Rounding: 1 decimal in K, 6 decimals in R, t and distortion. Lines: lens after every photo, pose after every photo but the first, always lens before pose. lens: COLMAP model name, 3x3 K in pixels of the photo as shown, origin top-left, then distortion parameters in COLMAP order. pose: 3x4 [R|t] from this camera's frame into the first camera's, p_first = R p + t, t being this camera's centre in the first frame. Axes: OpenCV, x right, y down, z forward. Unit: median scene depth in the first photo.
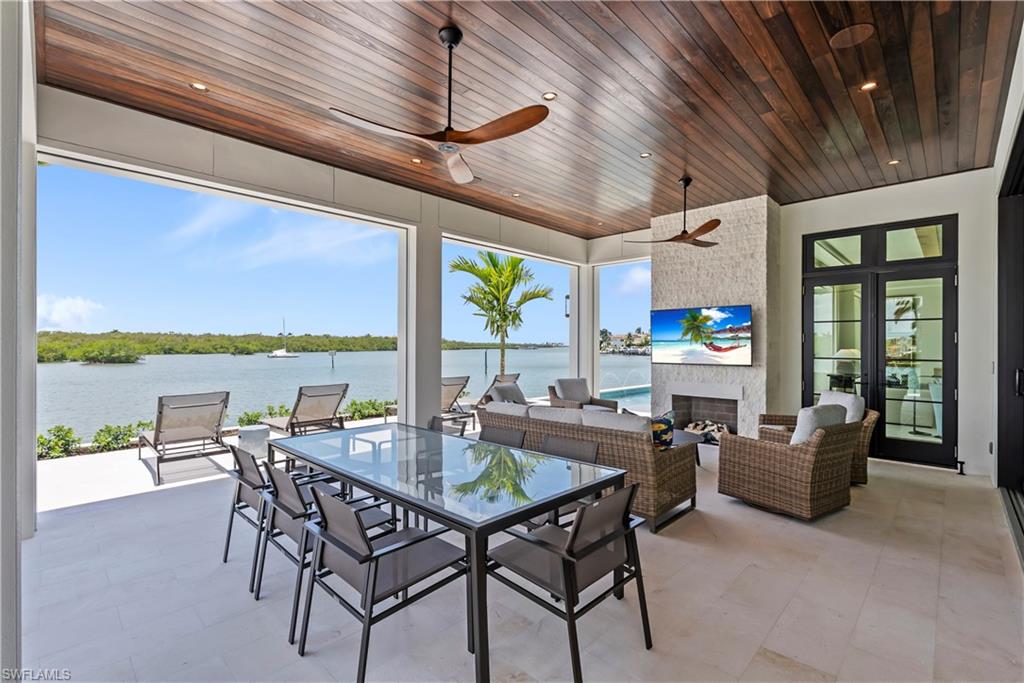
lens RADIAL K [[459.0, 0, 516.6], [0, 459.0, 338.8], [0, 0, 1]] dist [-0.000445, -0.000206]
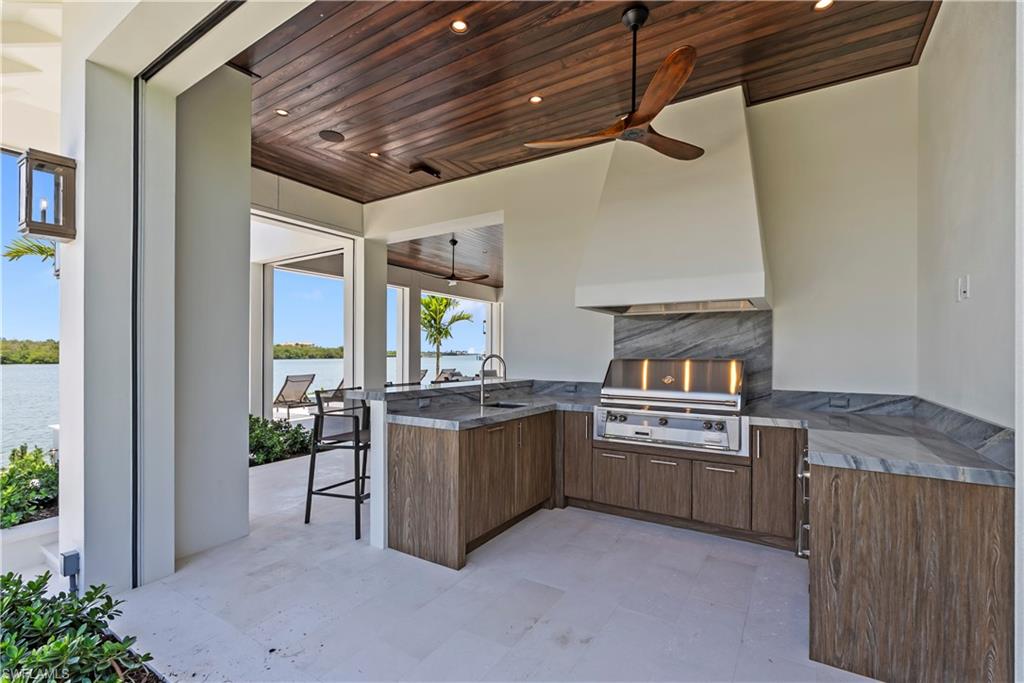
lens RADIAL K [[459.0, 0, 509.4], [0, 459.0, 347.6], [0, 0, 1]] dist [-0.000445, -0.000206]
pose [[0.982094, 0.000679, 0.188391, -0.055117], [-0.000977, 0.999998, 0.001486, -0.001042], [-0.188390, -0.001644, 0.982093, -0.309282]]
